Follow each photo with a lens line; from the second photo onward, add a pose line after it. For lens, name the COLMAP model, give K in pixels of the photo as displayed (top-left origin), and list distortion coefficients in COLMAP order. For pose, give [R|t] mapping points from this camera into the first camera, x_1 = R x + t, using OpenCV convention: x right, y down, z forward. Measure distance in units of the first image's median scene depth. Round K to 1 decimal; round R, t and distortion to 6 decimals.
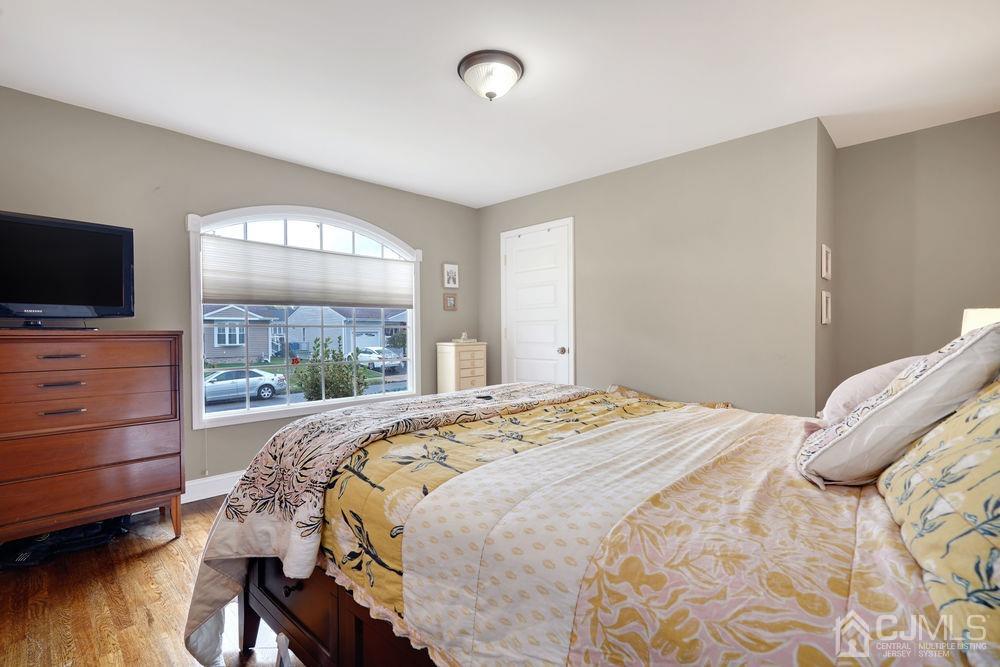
lens RADIAL K [[453.1, 0, 499.6], [0, 453.1, 336.8], [0, 0, 1]] dist [-0.001827, 0.000882]
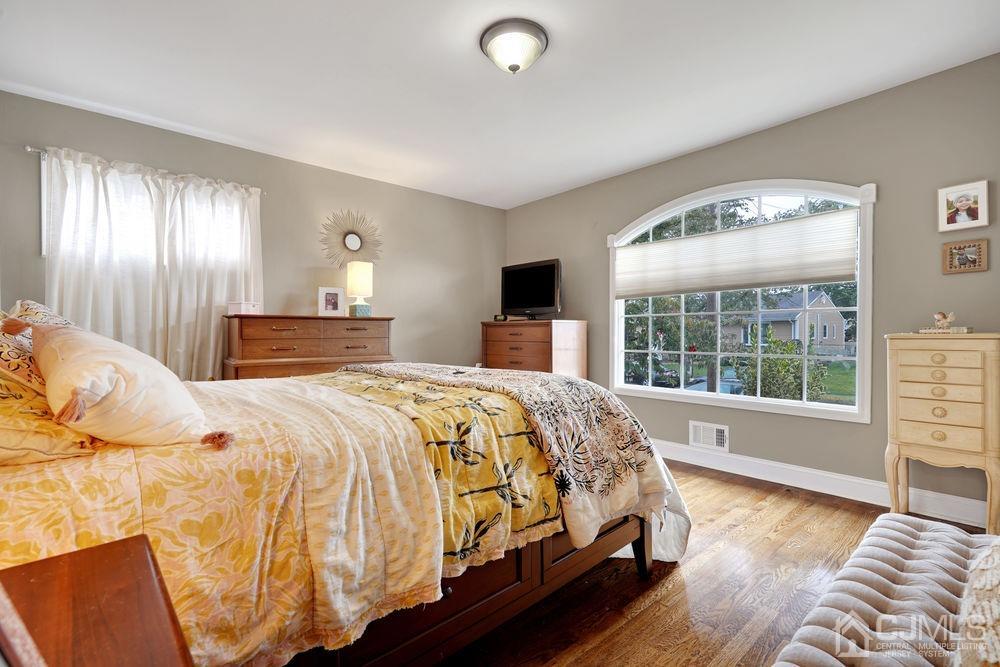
lens RADIAL K [[453.1, 0, 499.6], [0, 453.1, 336.8], [0, 0, 1]] dist [-0.001827, 0.000882]
pose [[-0.091474, 0.020601, -0.995594, 0.514061], [-0.003878, 0.999771, 0.021043, 0.006684], [0.995800, 0.005786, -0.091373, 0.578035]]
